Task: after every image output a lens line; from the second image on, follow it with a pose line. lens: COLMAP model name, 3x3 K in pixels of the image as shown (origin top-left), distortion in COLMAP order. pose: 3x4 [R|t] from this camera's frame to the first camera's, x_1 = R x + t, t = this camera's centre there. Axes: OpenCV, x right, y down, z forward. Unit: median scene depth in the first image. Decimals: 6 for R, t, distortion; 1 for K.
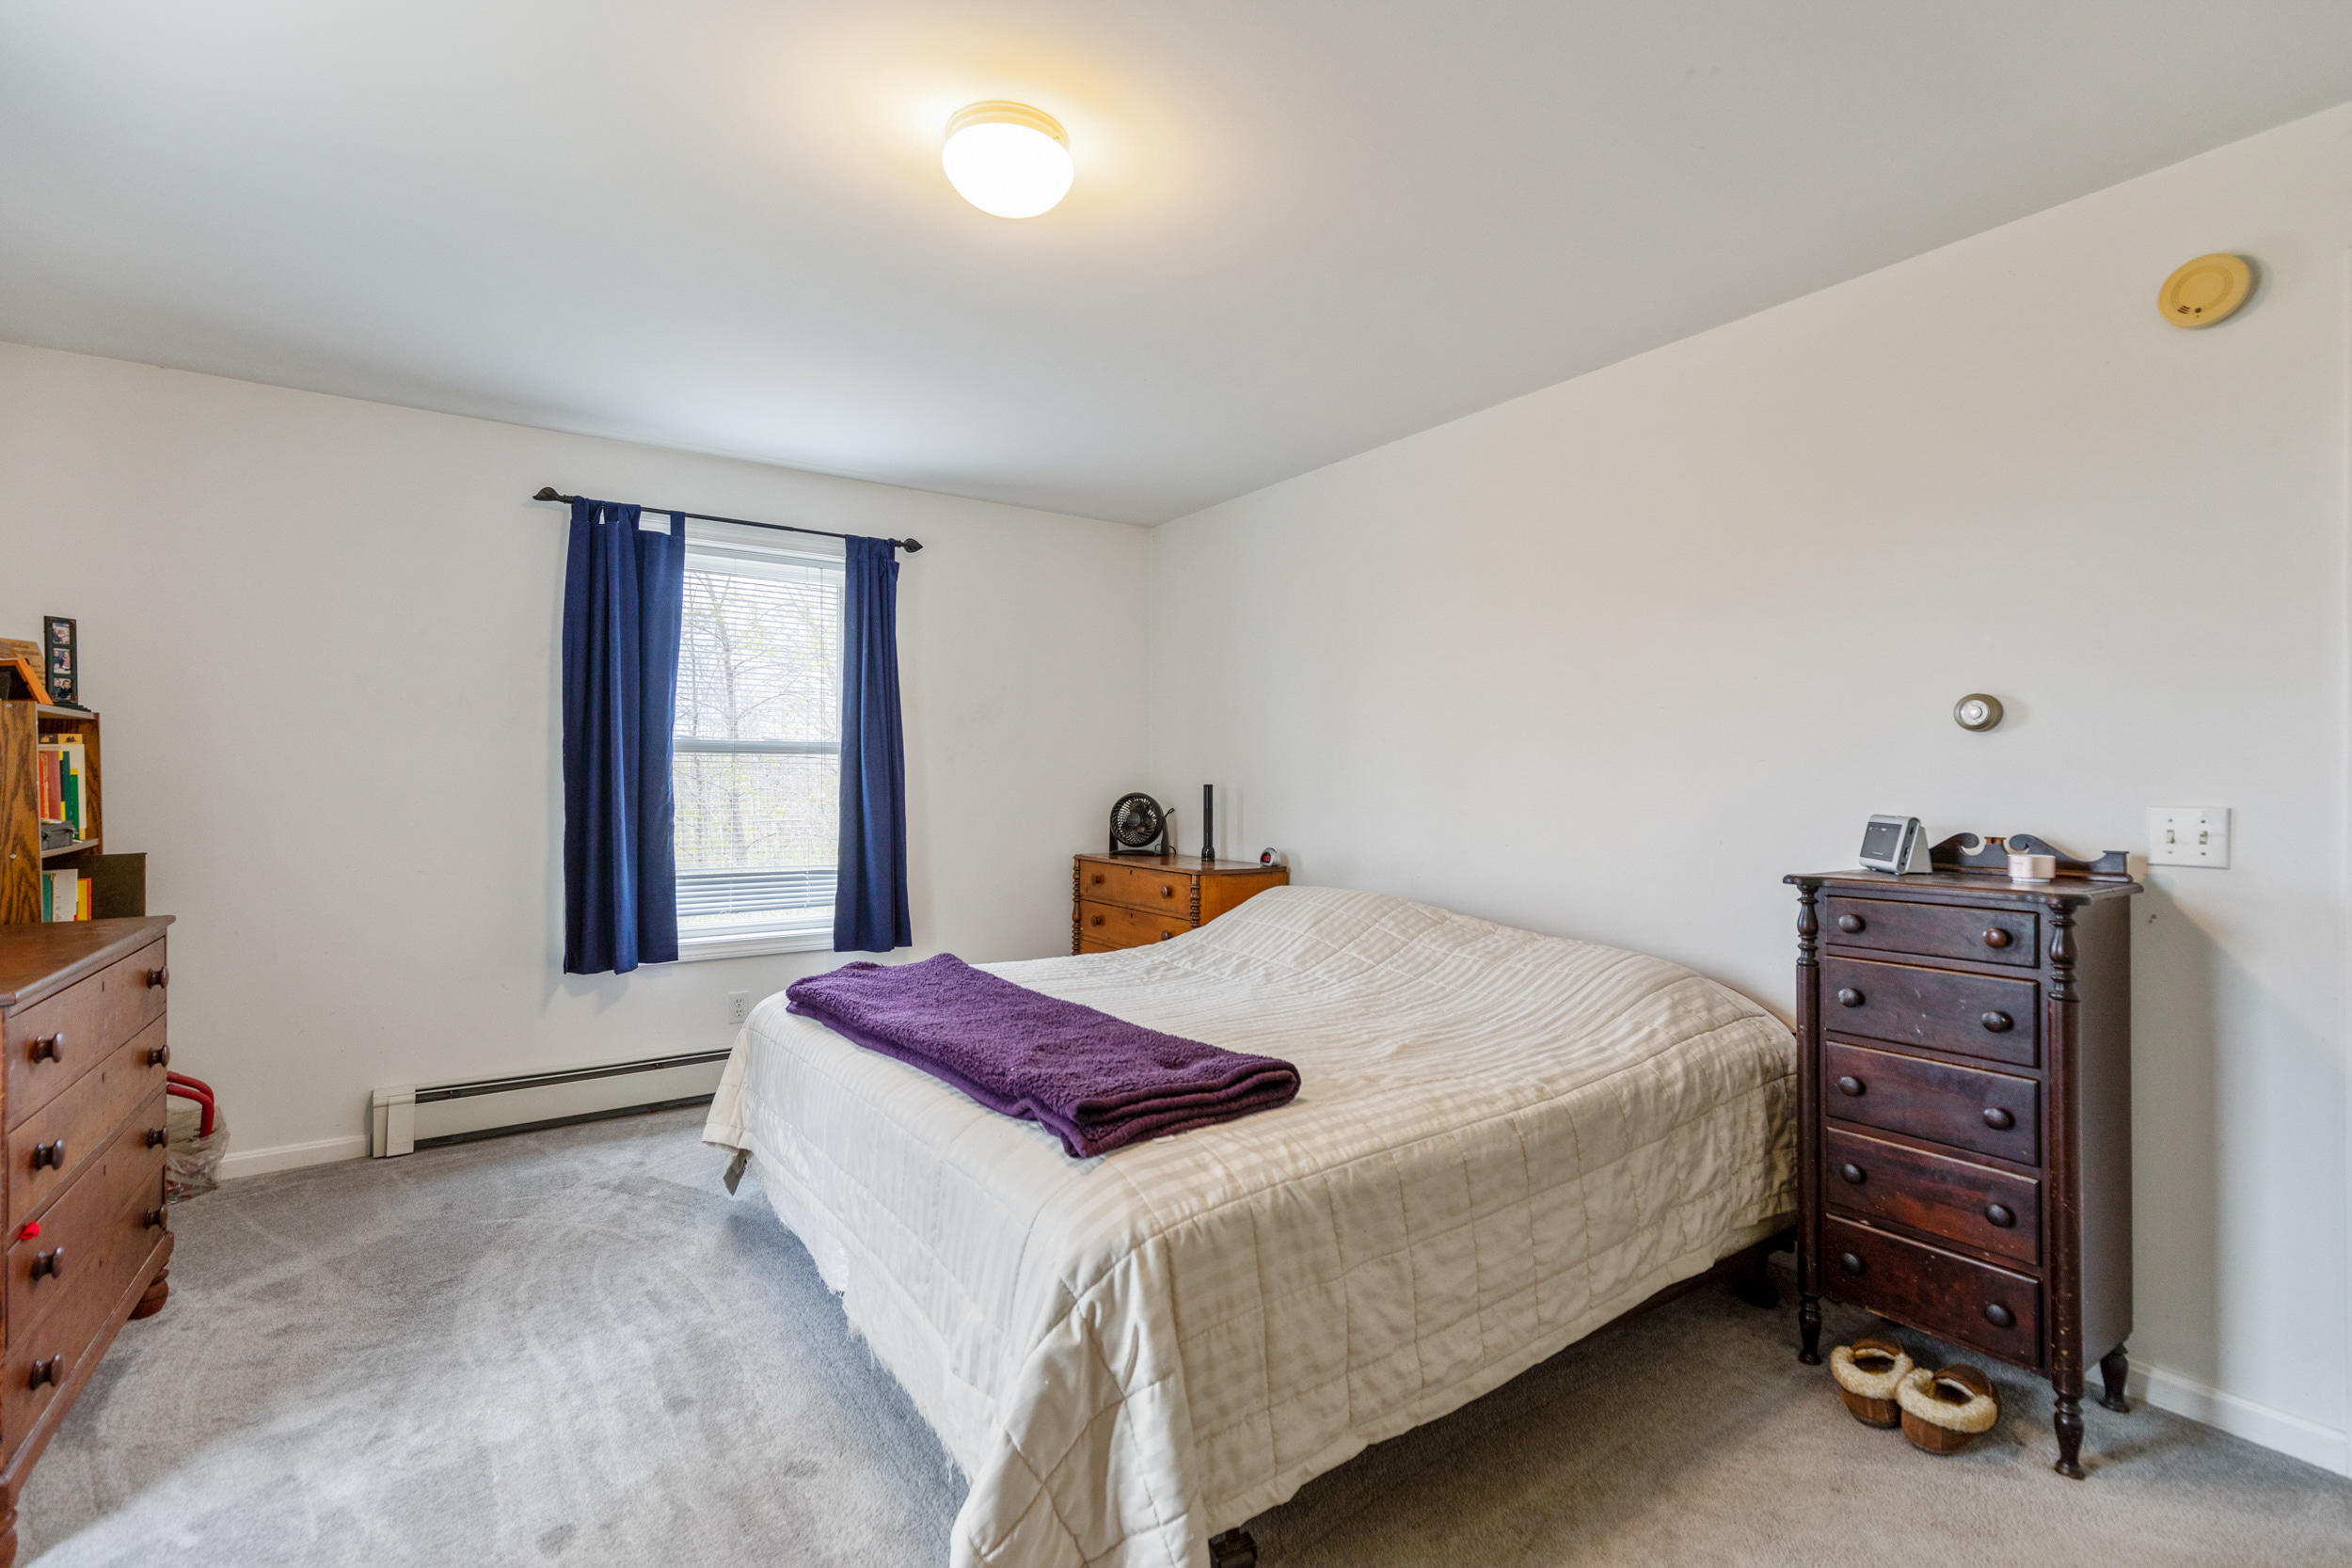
lens RADIAL K [[1053.6, 0, 1179.0], [0, 1053.6, 778.1], [0, 0, 1]] dist [0.000373, 0.000017]
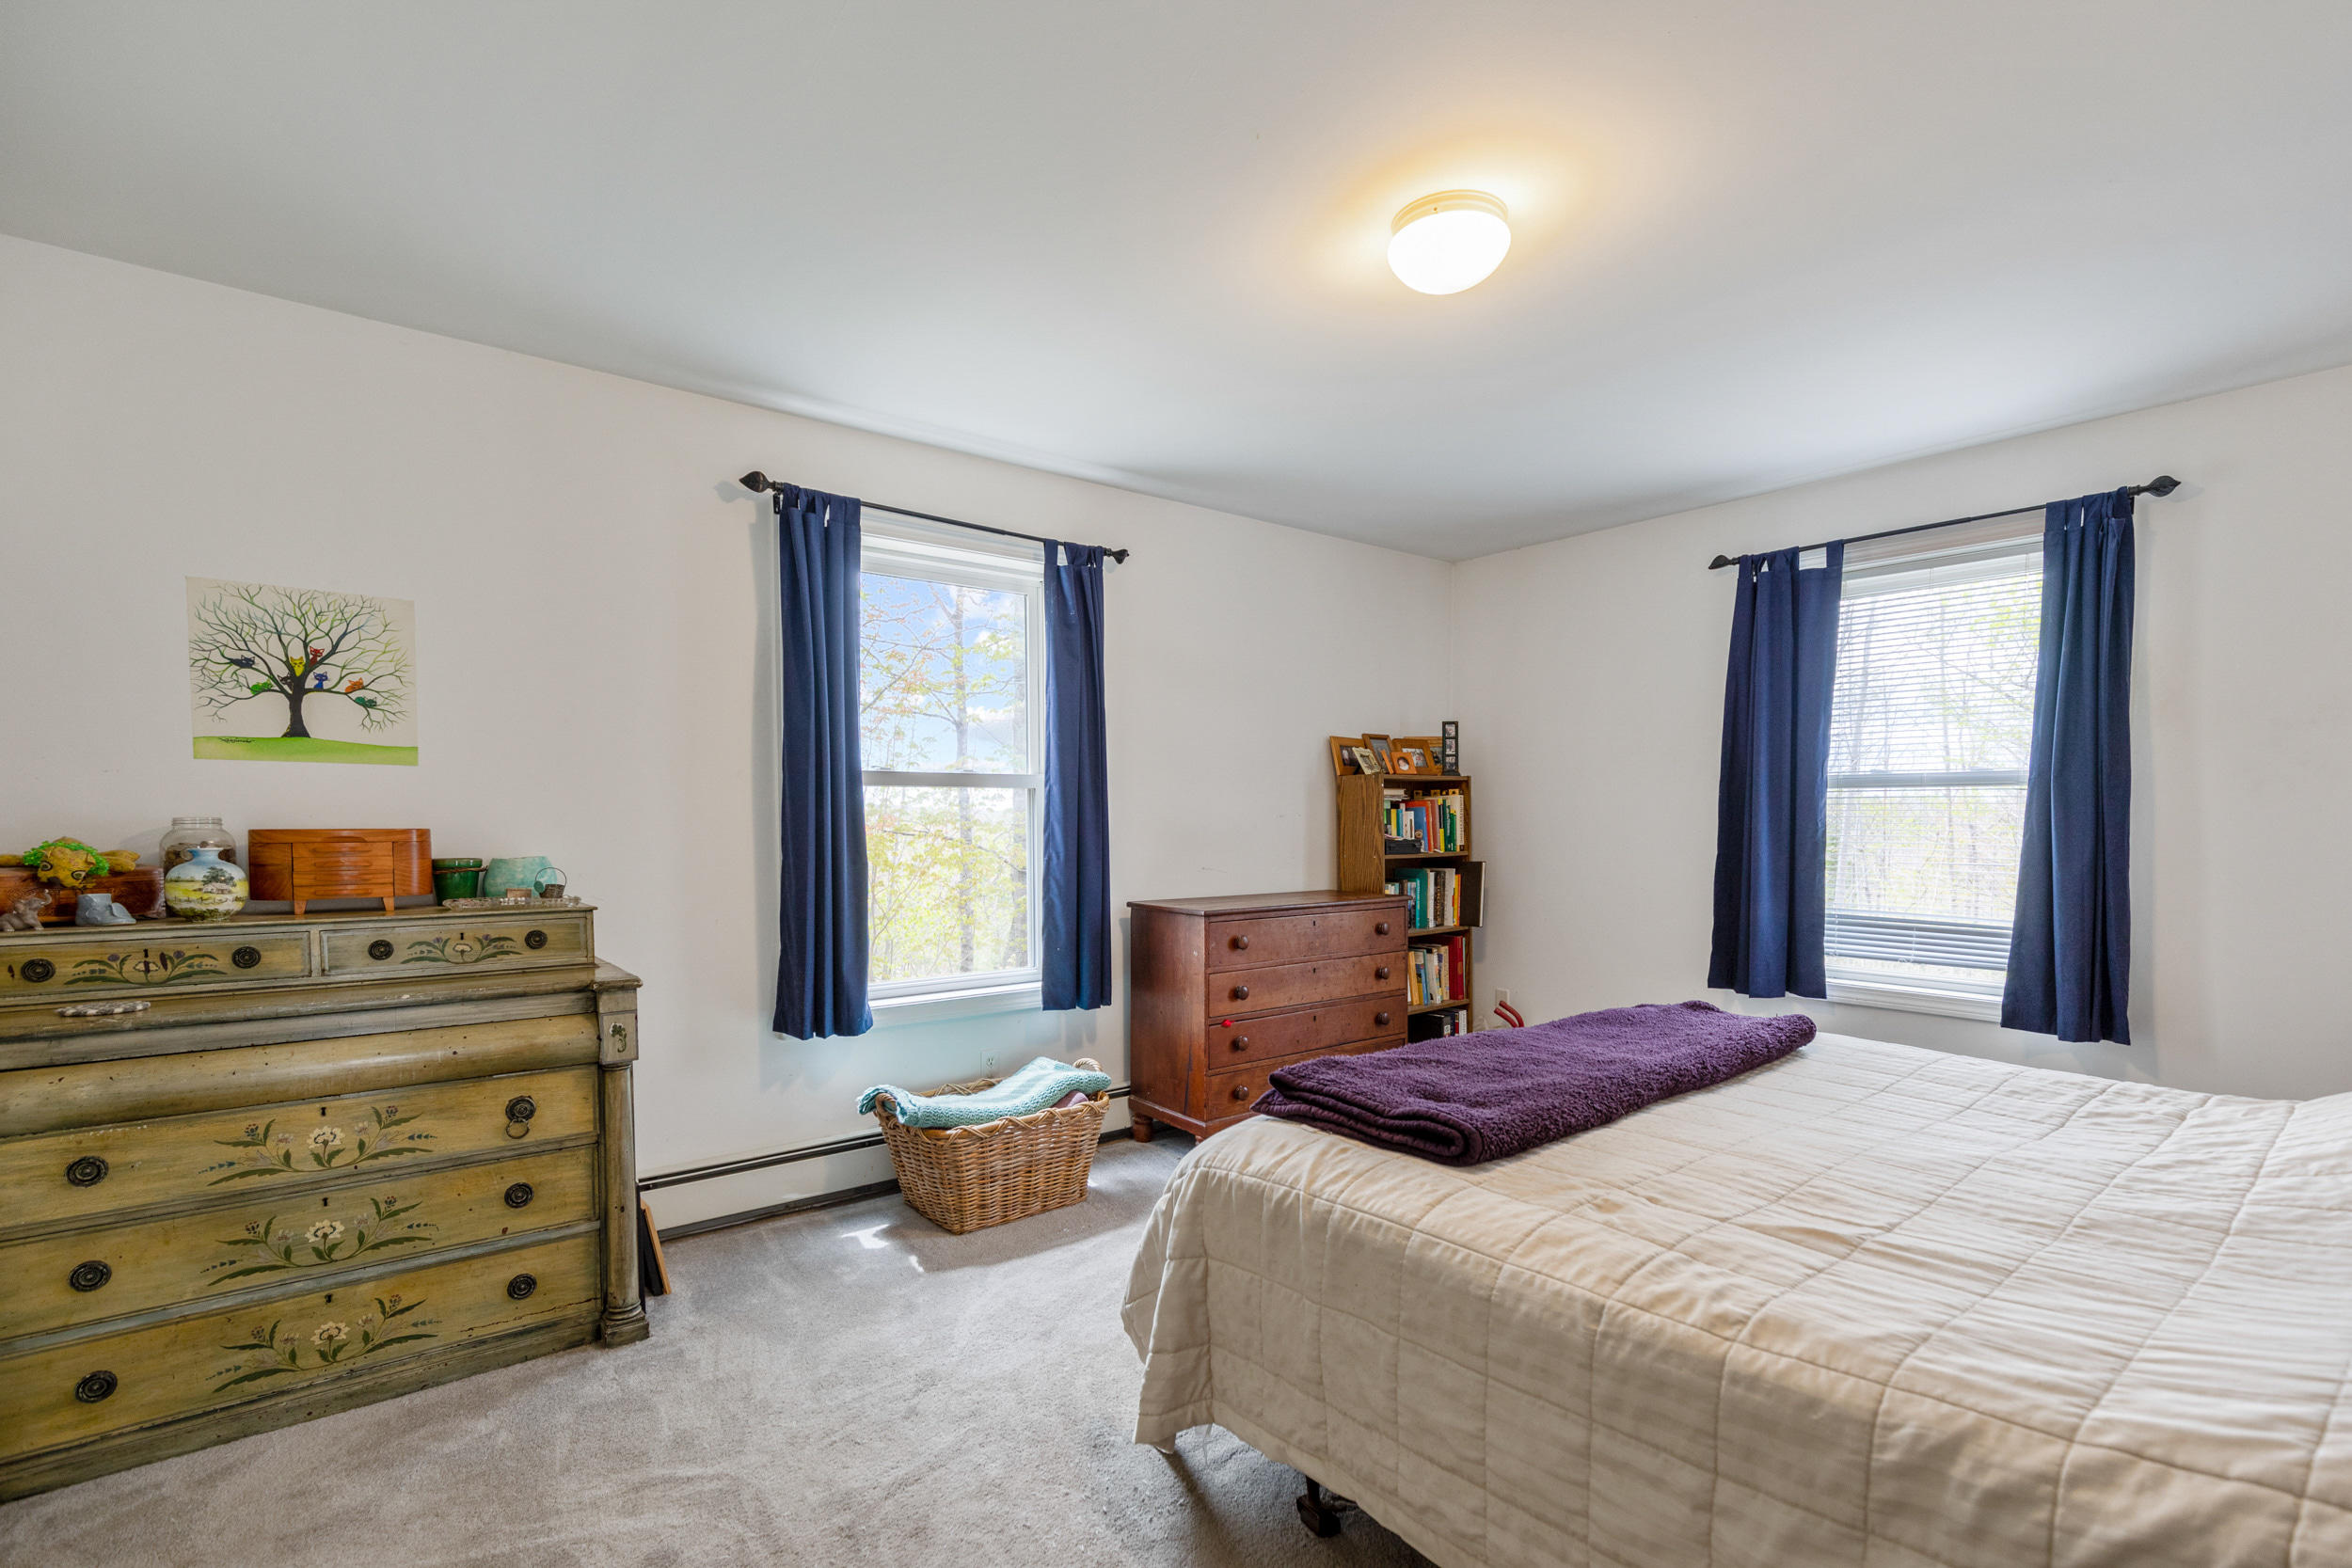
lens RADIAL K [[1072.2, 0, 1179.6], [0, 1072.2, 842.9], [0, 0, 1]] dist [0.001035, 0.000310]
pose [[0.078624, 0.025589, -0.996576, 0.476367], [0.002833, 0.999661, 0.025892, -0.001239], [0.996900, -0.004859, 0.078525, 0.318921]]
